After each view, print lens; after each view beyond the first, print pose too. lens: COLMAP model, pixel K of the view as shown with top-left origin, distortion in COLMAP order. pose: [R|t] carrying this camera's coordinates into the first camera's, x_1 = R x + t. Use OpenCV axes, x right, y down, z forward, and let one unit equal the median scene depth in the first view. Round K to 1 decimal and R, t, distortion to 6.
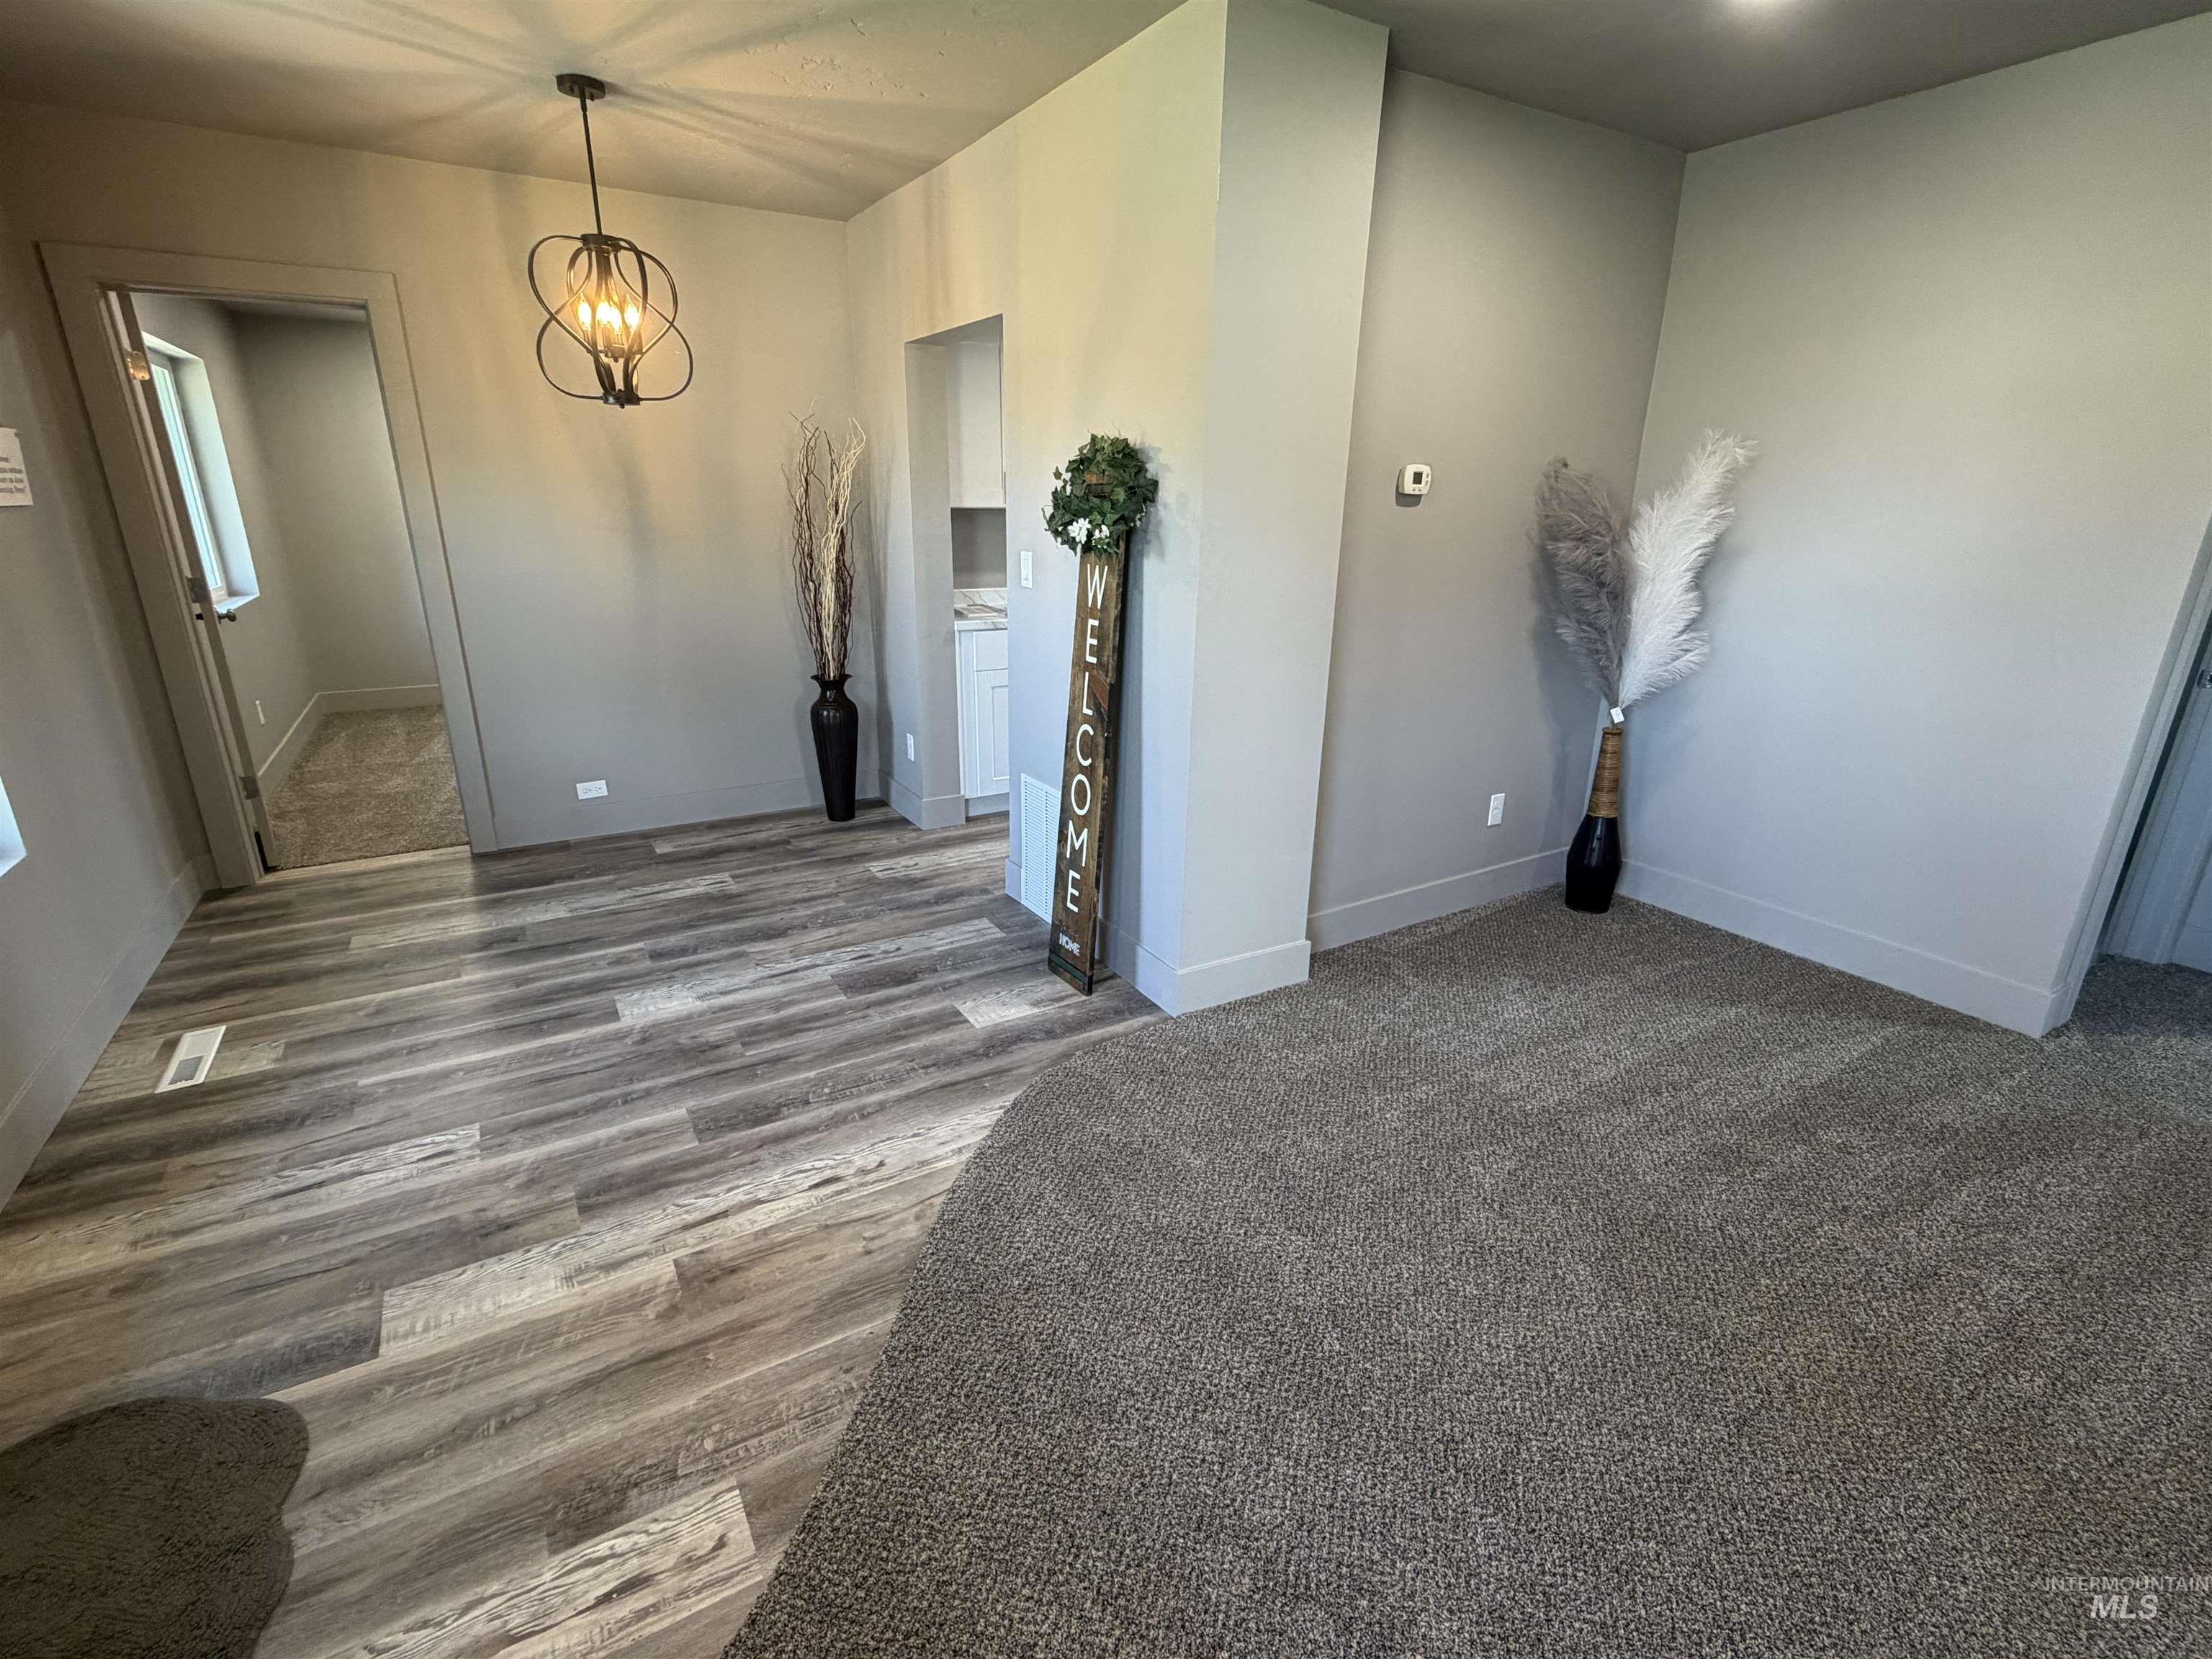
lens RADIAL K [[1014.4, 0, 1107.7], [0, 1014.4, 835.9], [0, 0, 1]] dist [0.001793, 0.000618]
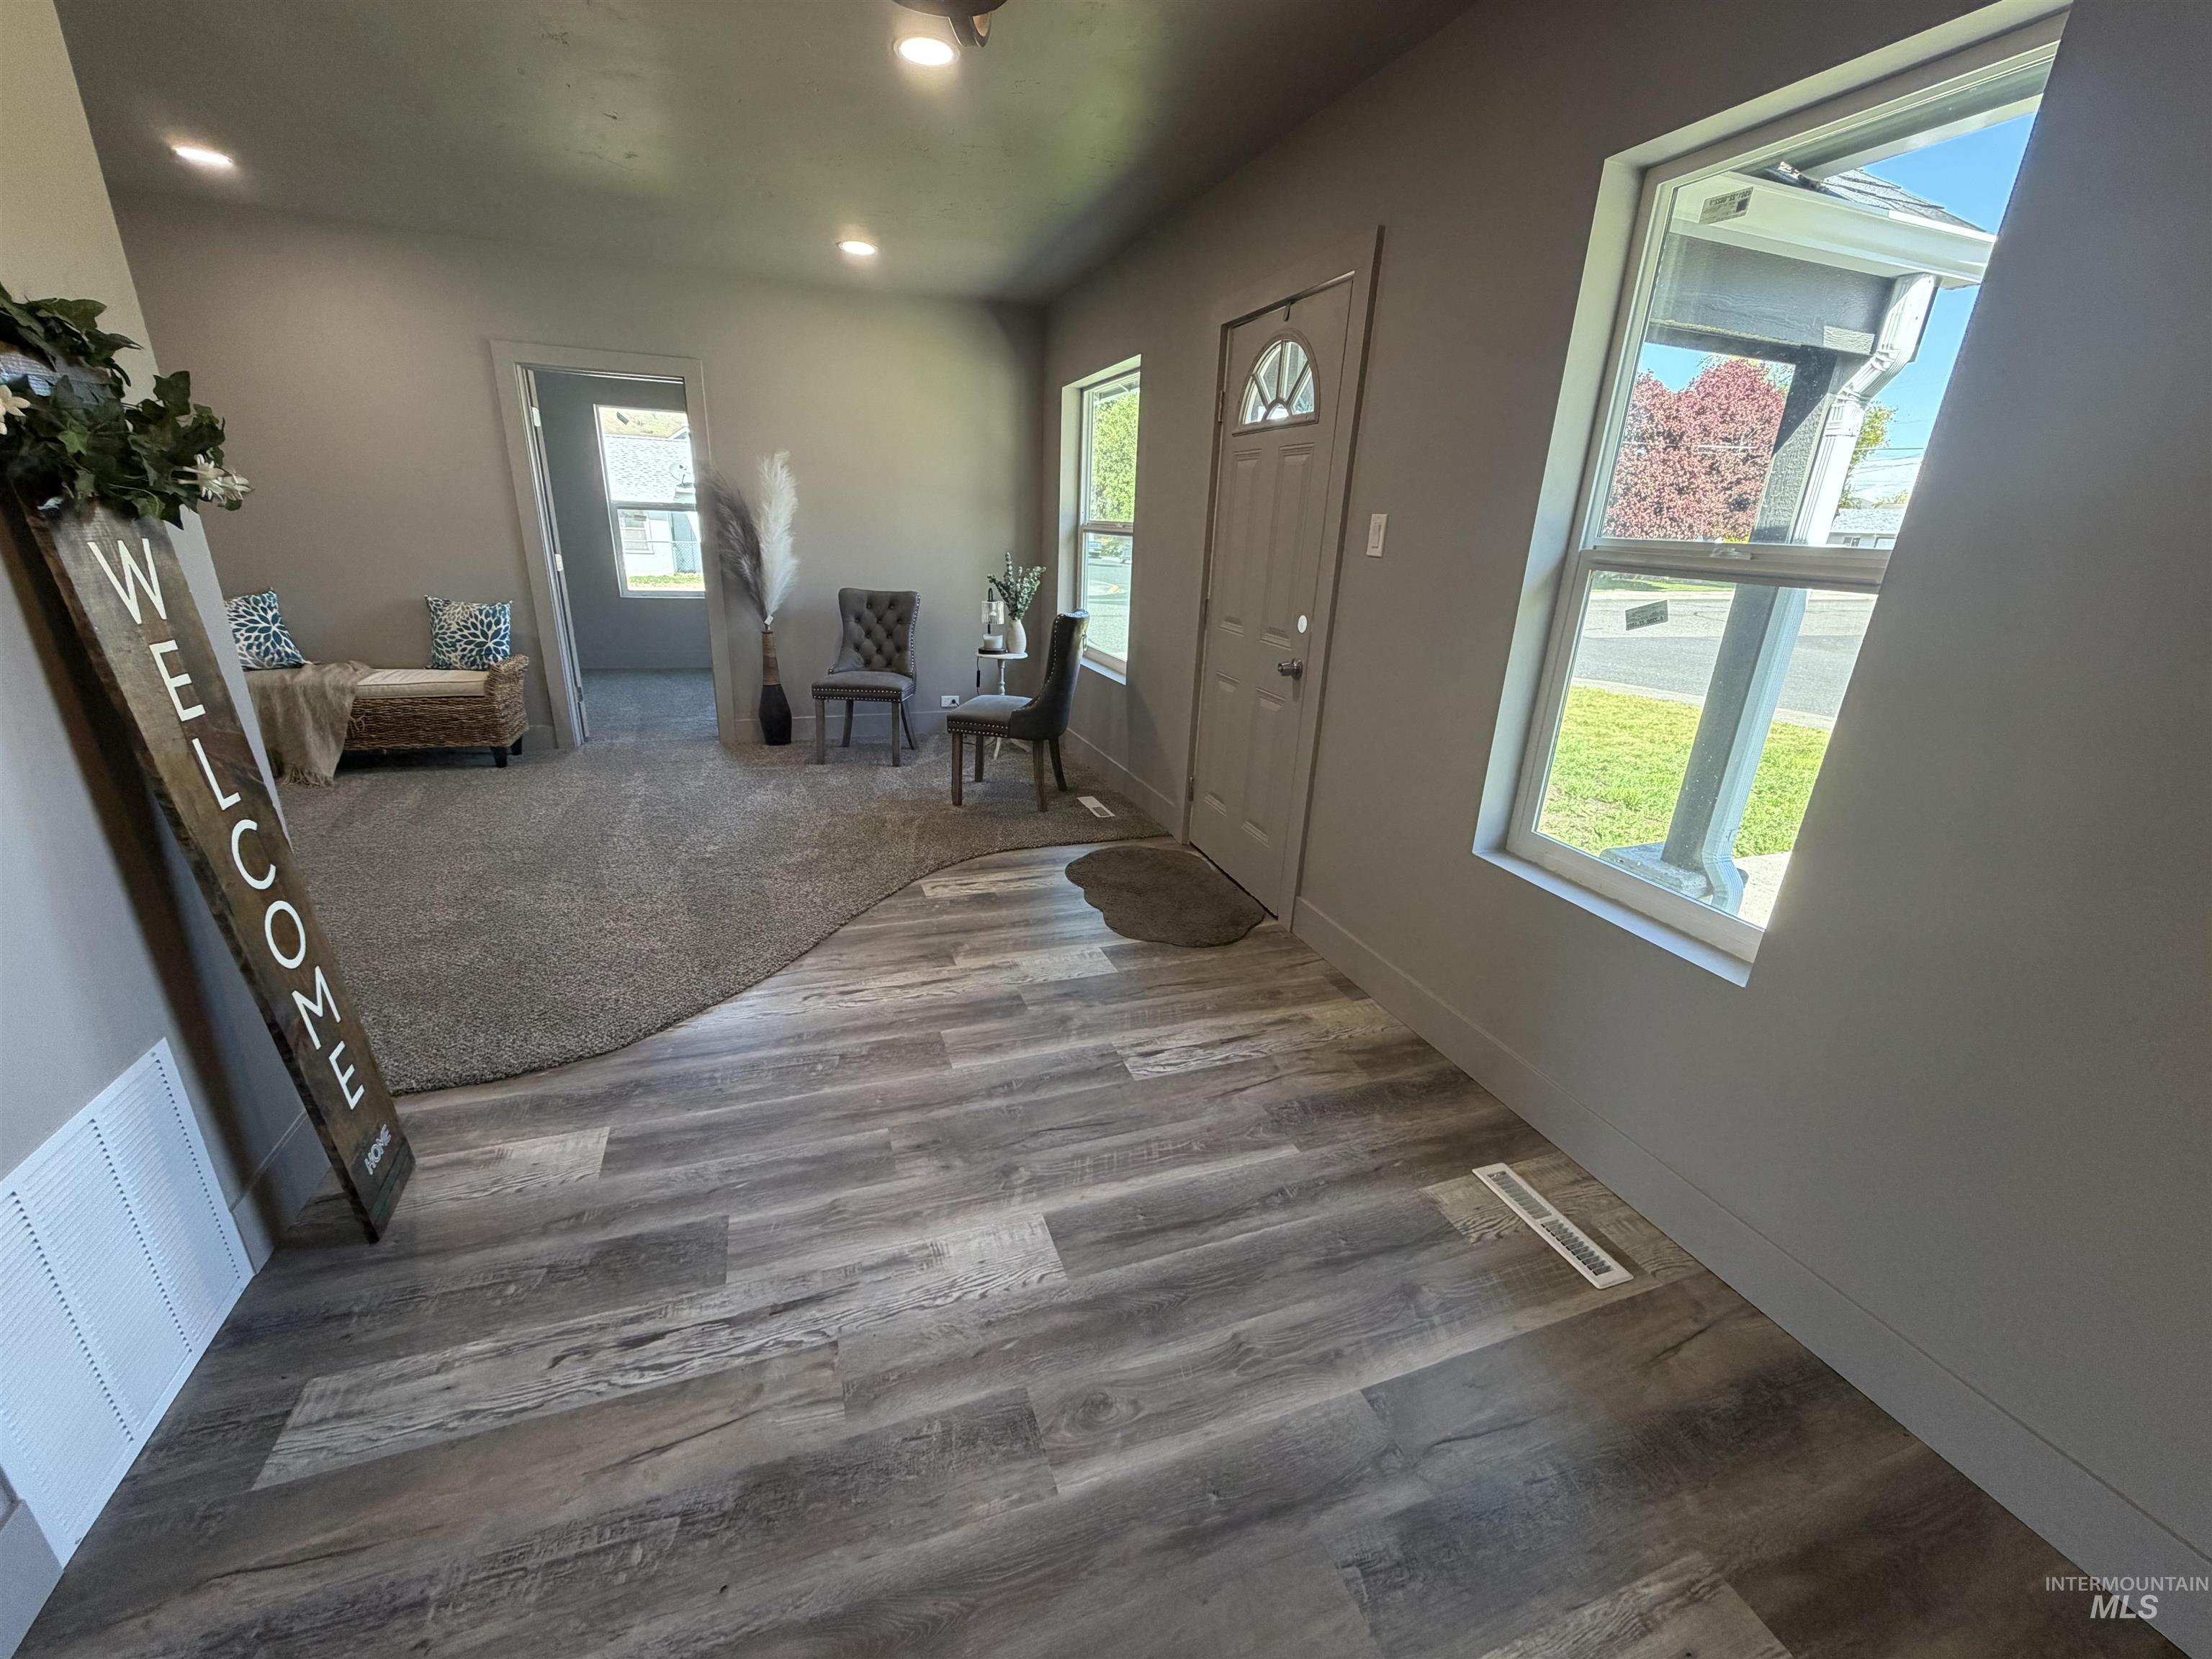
lens RADIAL K [[879.6, 0, 1105.7], [0, 879.6, 830.9], [0, 0, 1]] dist [-0.001482, -0.000337]
pose [[-0.980084, -0.111200, 0.164526, -0.668724], [0.013082, 0.790556, 0.612250, -0.461494], [-0.198150, 0.602209, -0.773357, 1.469917]]
